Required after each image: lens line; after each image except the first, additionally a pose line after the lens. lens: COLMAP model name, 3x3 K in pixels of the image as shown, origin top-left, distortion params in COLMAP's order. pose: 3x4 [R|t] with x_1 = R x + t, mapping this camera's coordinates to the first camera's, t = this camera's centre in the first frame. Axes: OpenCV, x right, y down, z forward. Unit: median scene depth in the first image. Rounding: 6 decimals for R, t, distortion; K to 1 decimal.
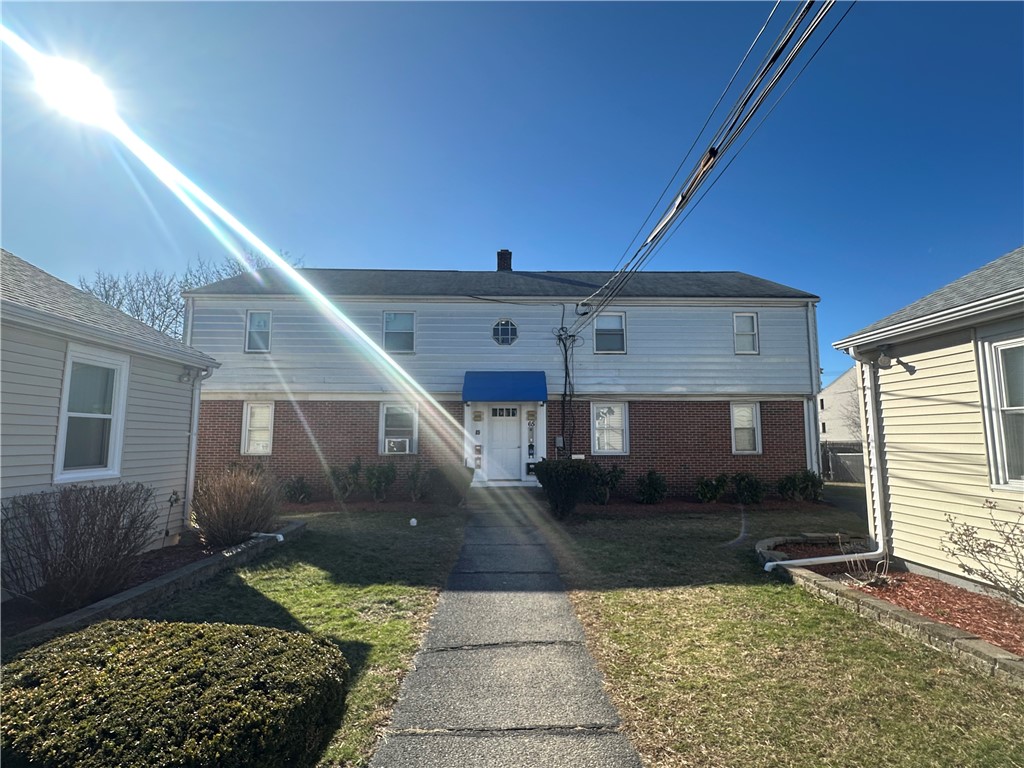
lens RADIAL K [[502.9, 0, 510.3], [0, 502.9, 384.0], [0, 0, 1]] dist [-0.004125, -0.000259]
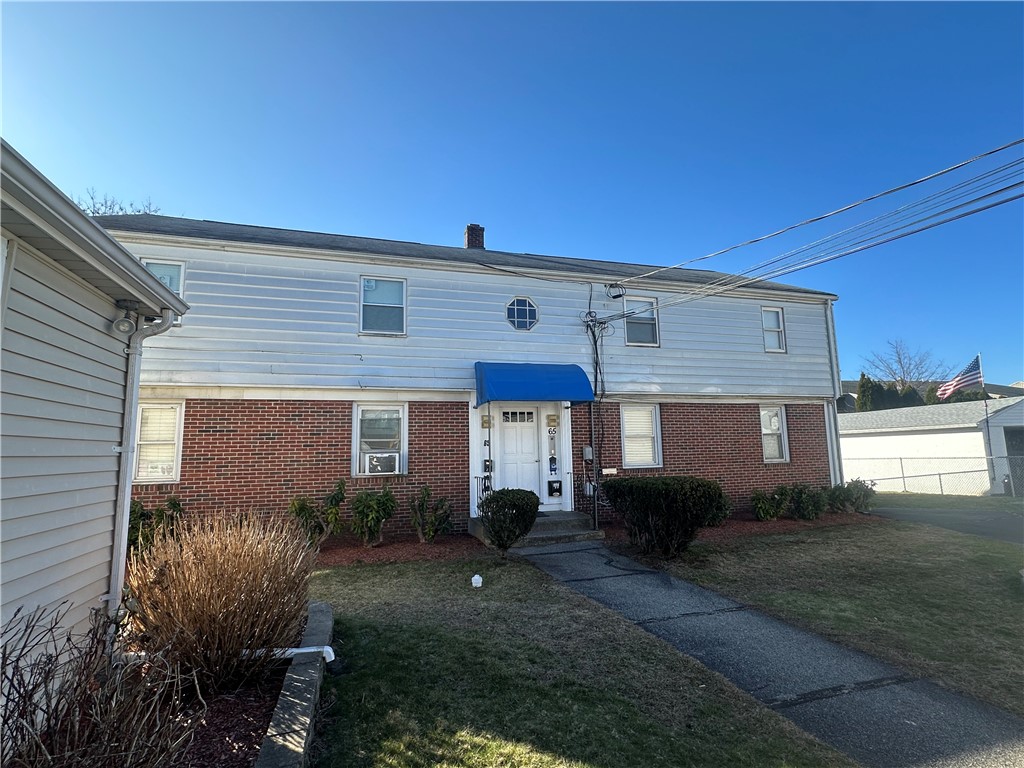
lens RADIAL K [[502.9, 0, 513.0], [0, 502.9, 382.3], [0, 0, 1]] dist [-0.004125, -0.000259]
pose [[0.963498, 0.016830, 0.267188, -0.231033], [-0.009054, 0.999500, -0.030308, 0.027007], [-0.267564, 0.026782, 0.963168, 0.253975]]
